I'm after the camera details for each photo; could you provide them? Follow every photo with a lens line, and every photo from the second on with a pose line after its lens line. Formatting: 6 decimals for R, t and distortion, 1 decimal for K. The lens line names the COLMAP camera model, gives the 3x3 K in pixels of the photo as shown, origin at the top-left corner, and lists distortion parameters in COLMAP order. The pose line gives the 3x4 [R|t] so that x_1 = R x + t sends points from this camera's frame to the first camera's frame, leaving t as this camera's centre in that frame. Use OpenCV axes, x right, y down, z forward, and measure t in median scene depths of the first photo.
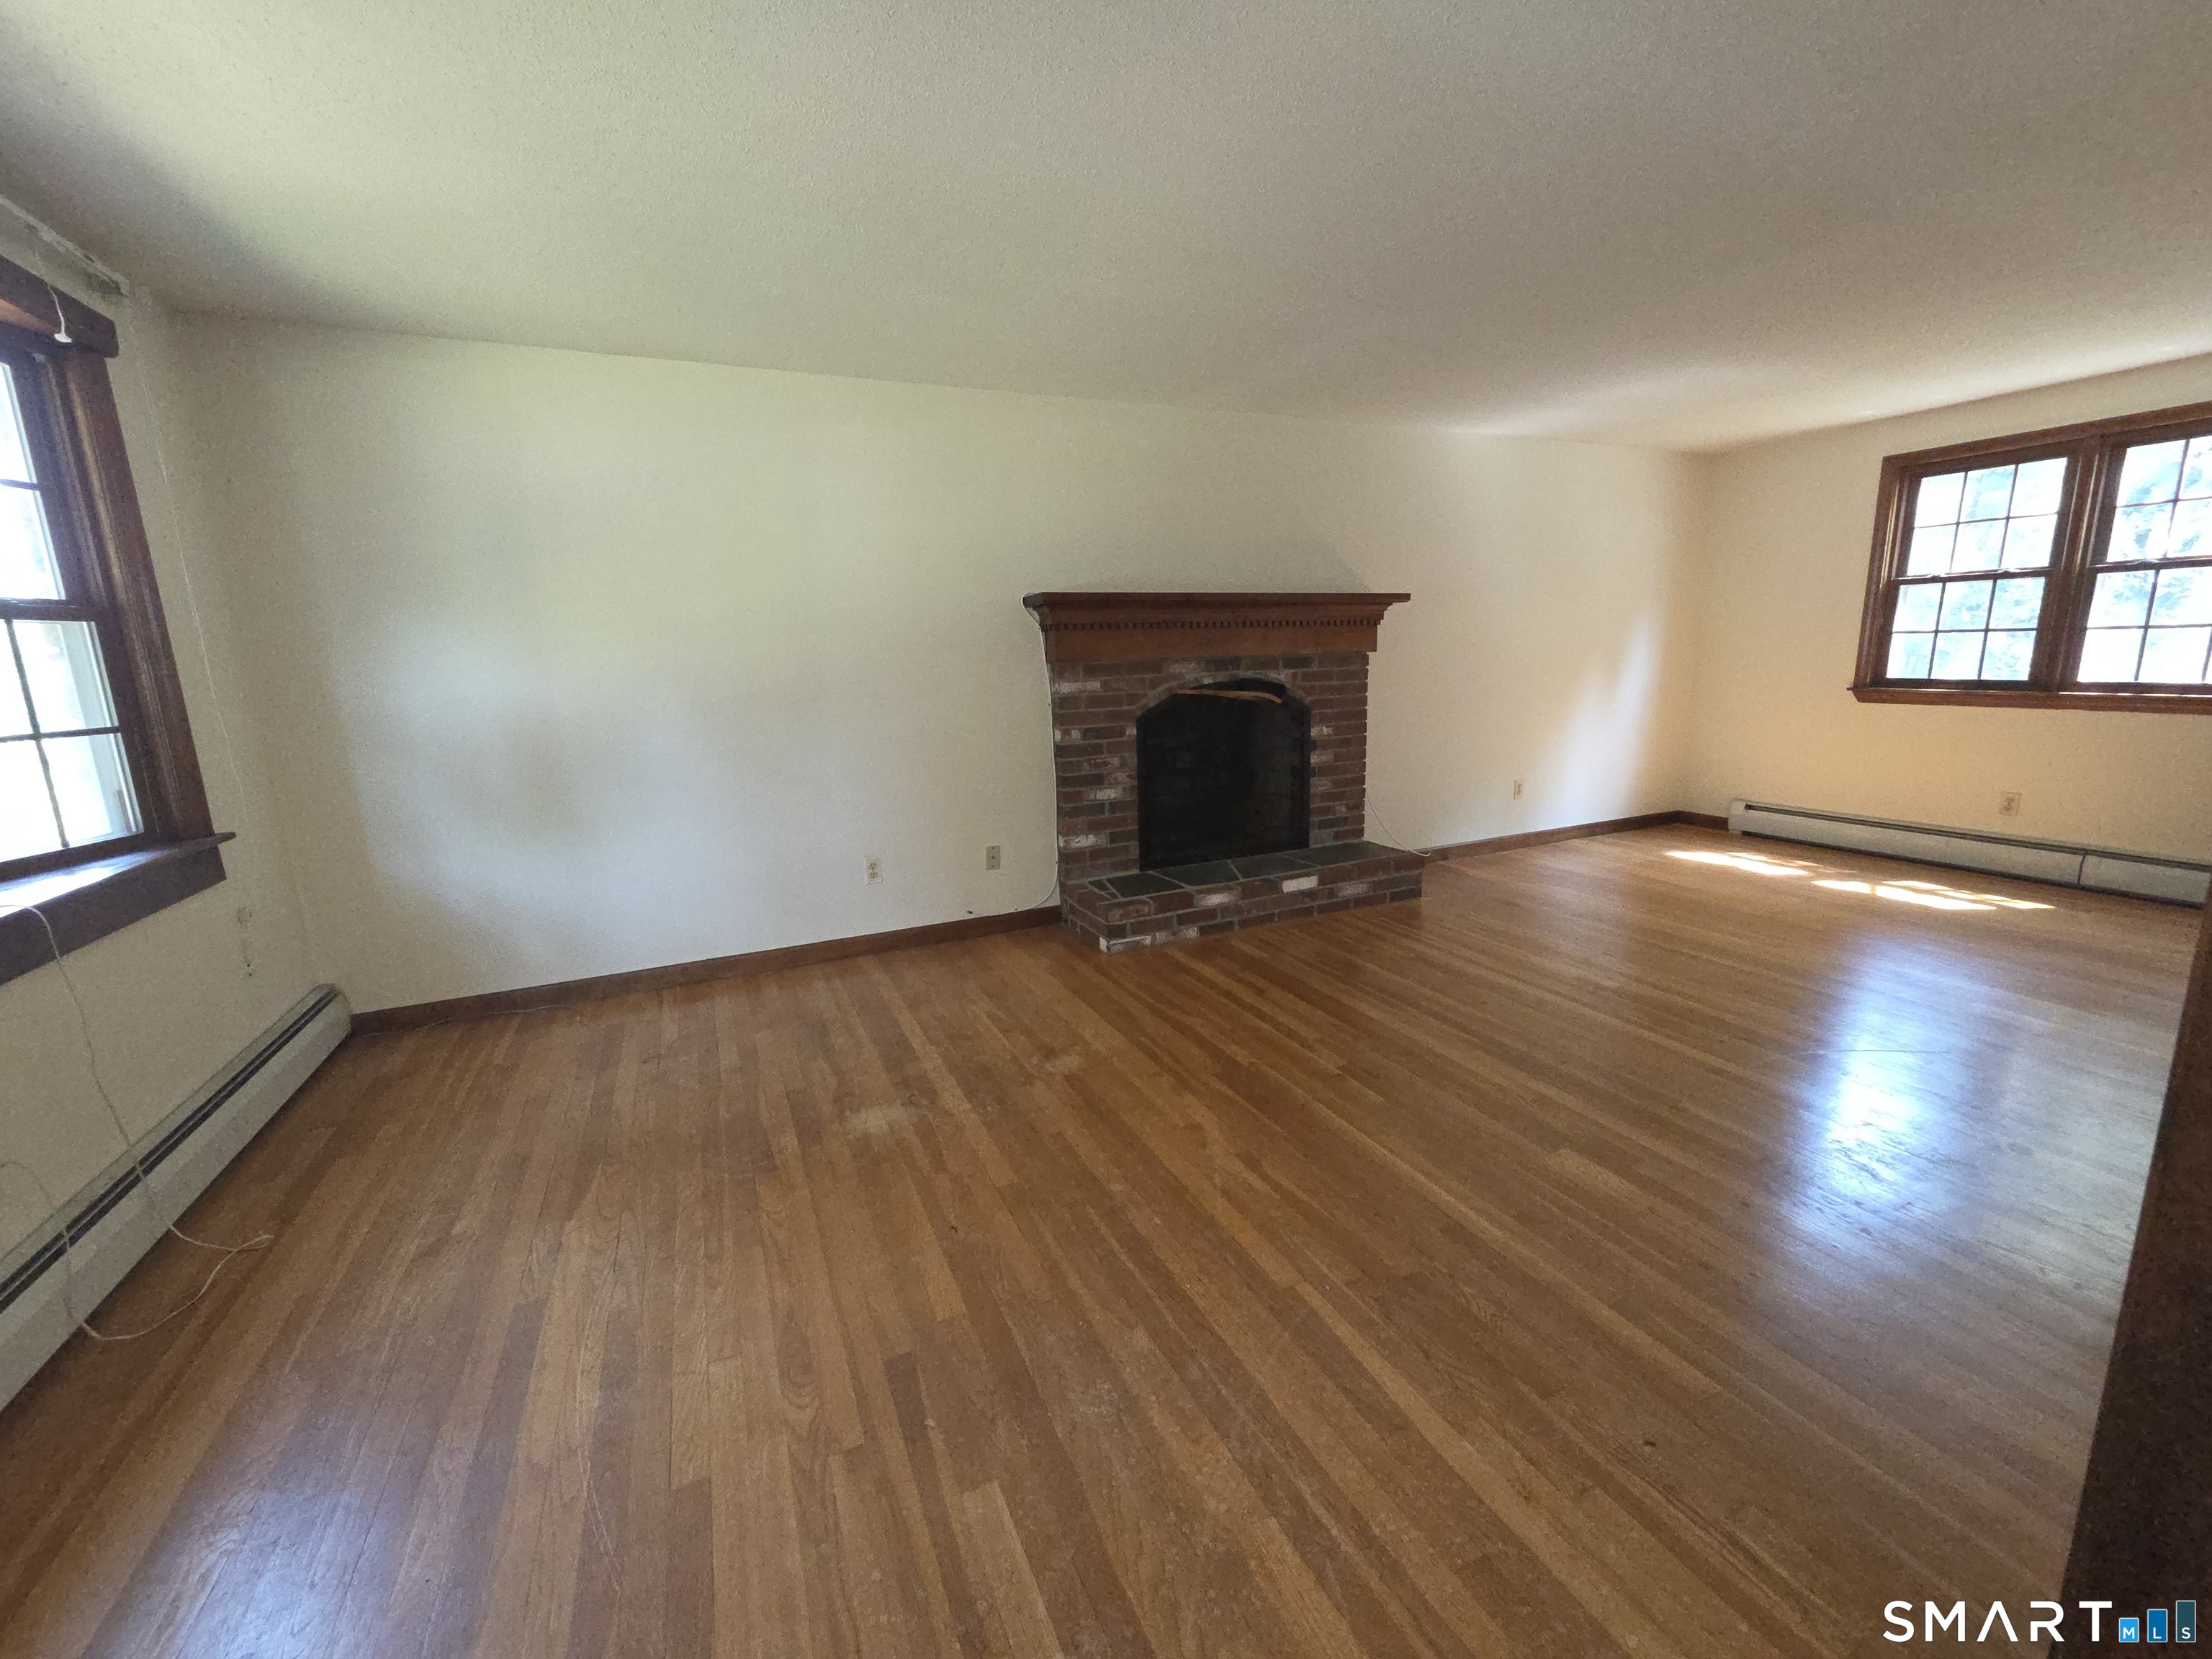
lens RADIAL K [[893.4, 0, 1094.2], [0, 893.4, 829.1], [0, 0, 1]] dist [0.005509, 0.000549]
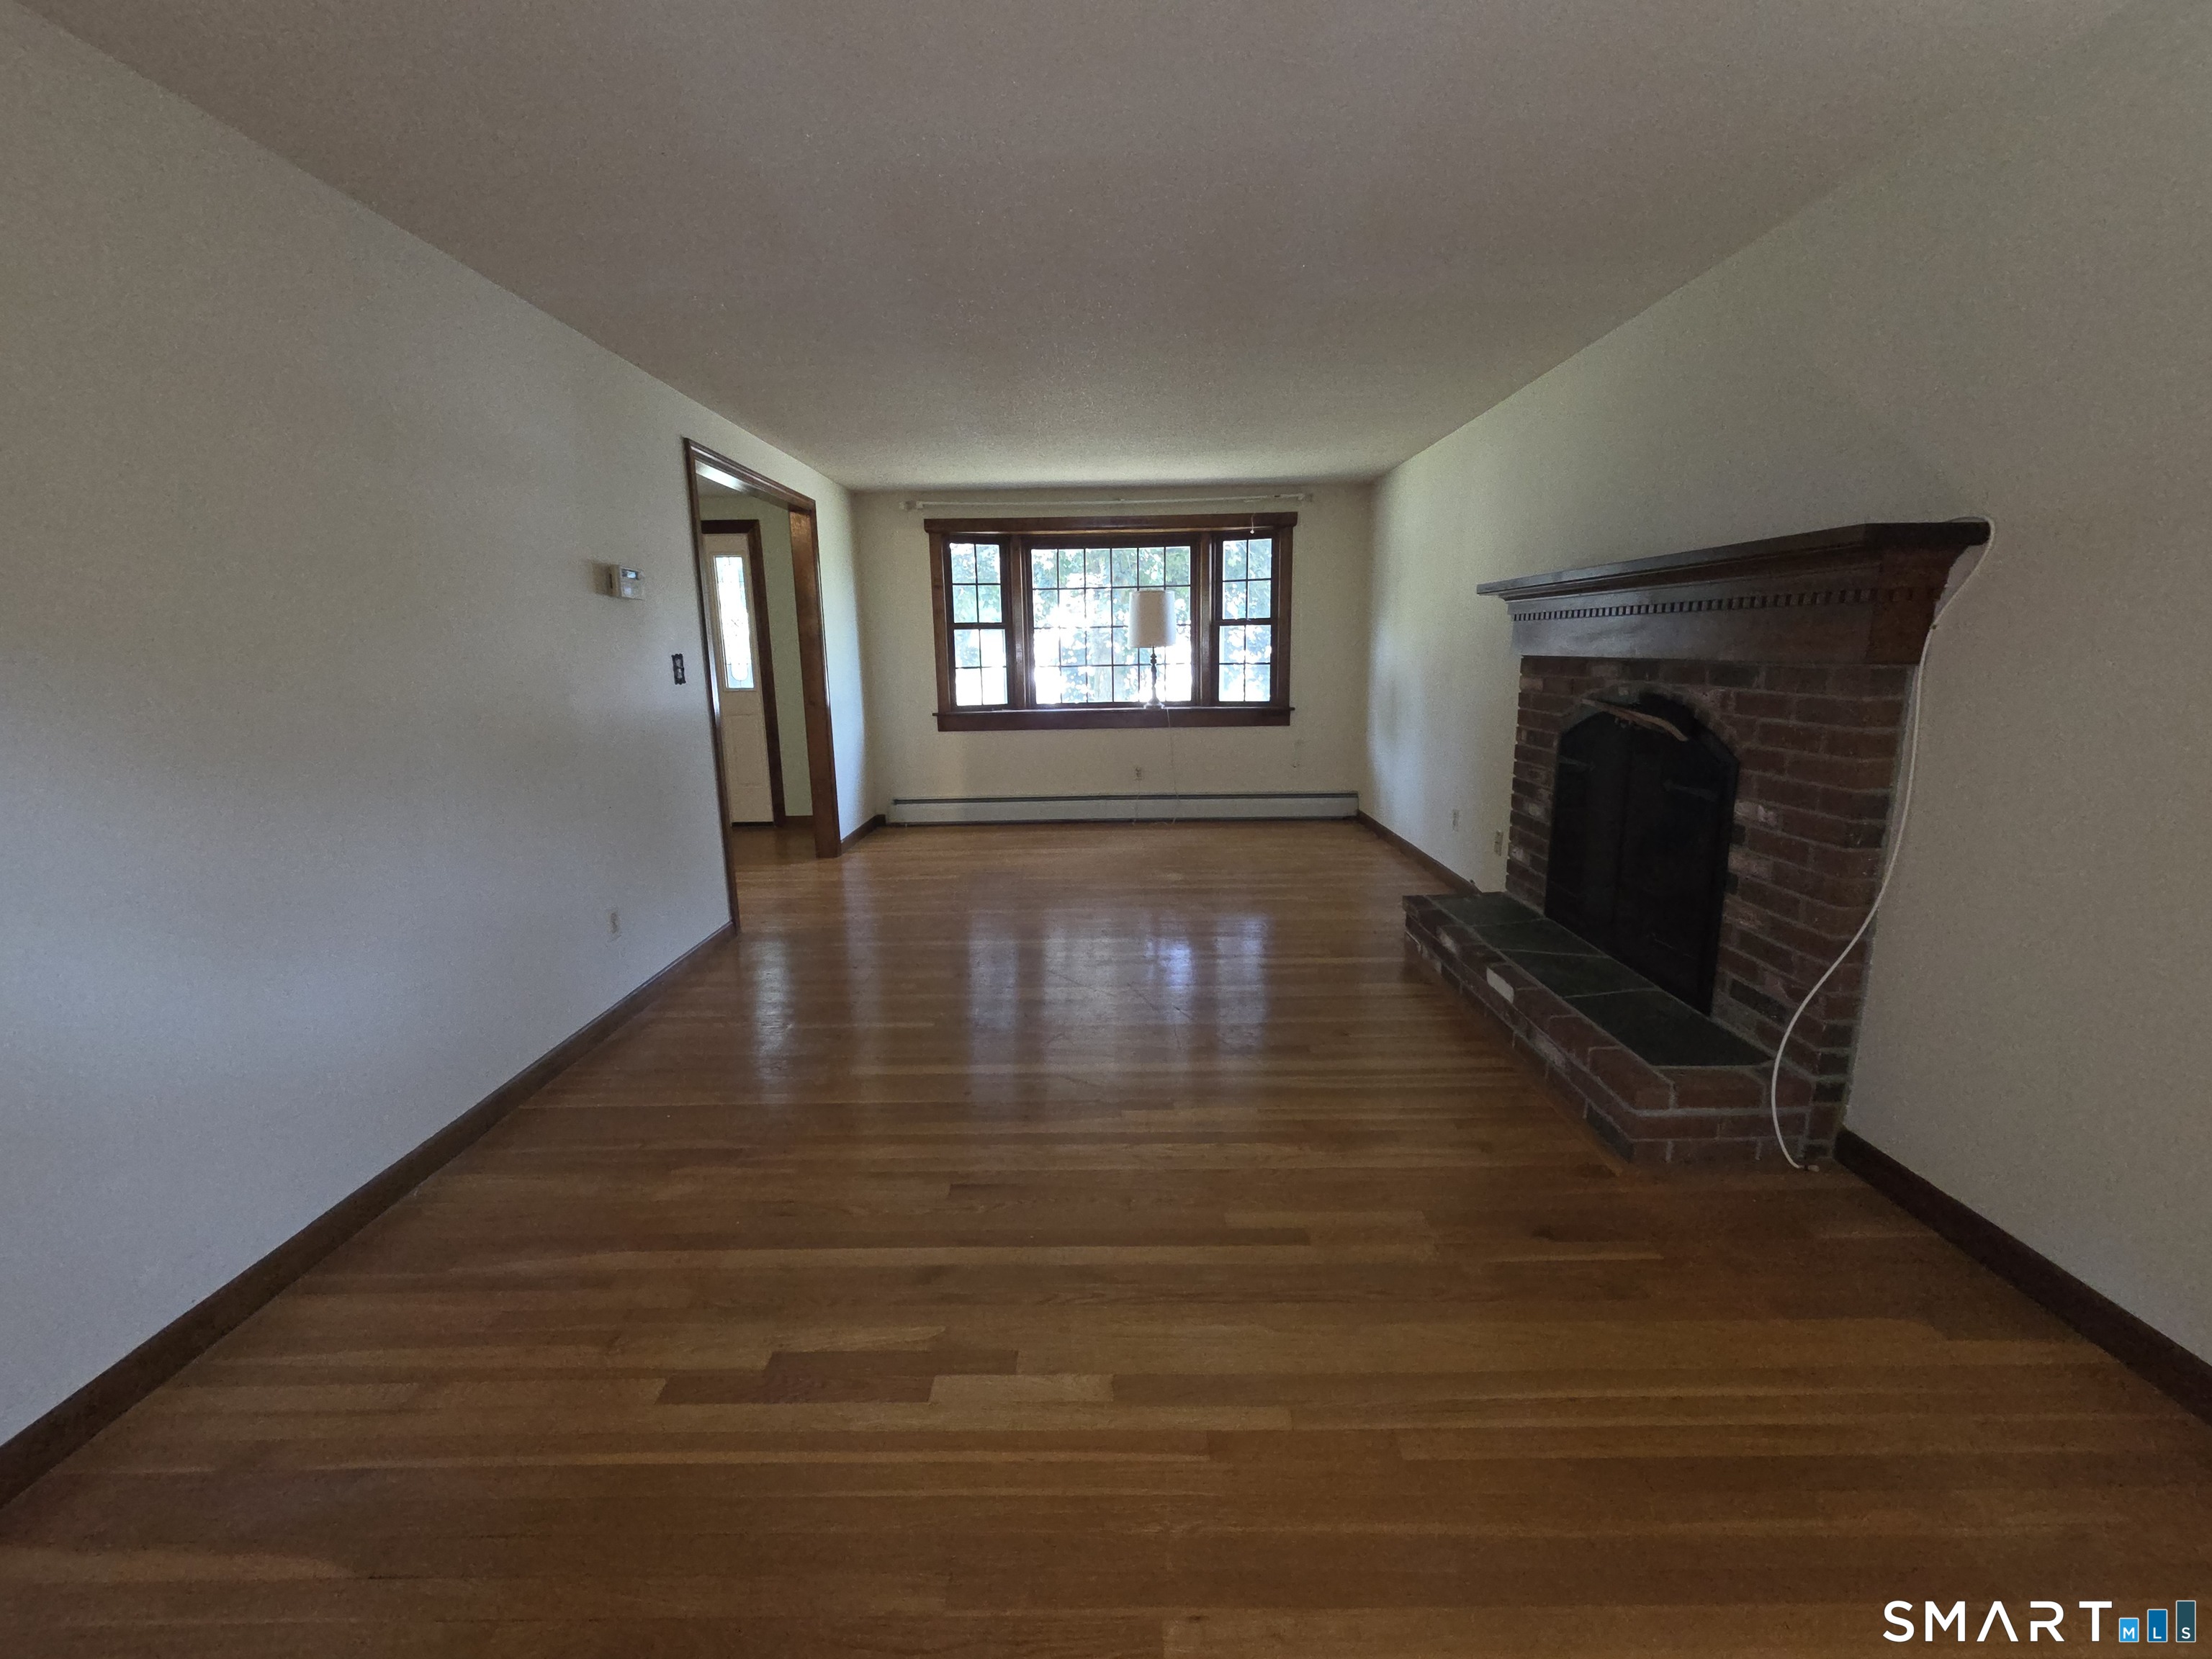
lens RADIAL K [[893.4, 0, 1106.5], [0, 893.4, 825.3], [0, 0, 1]] dist [0.005509, 0.000549]
pose [[-0.415122, 0.212443, -0.884614, 0.605263], [-0.152364, 0.942385, 0.297817, -0.139337], [0.896917, 0.258414, -0.358836, 0.595938]]
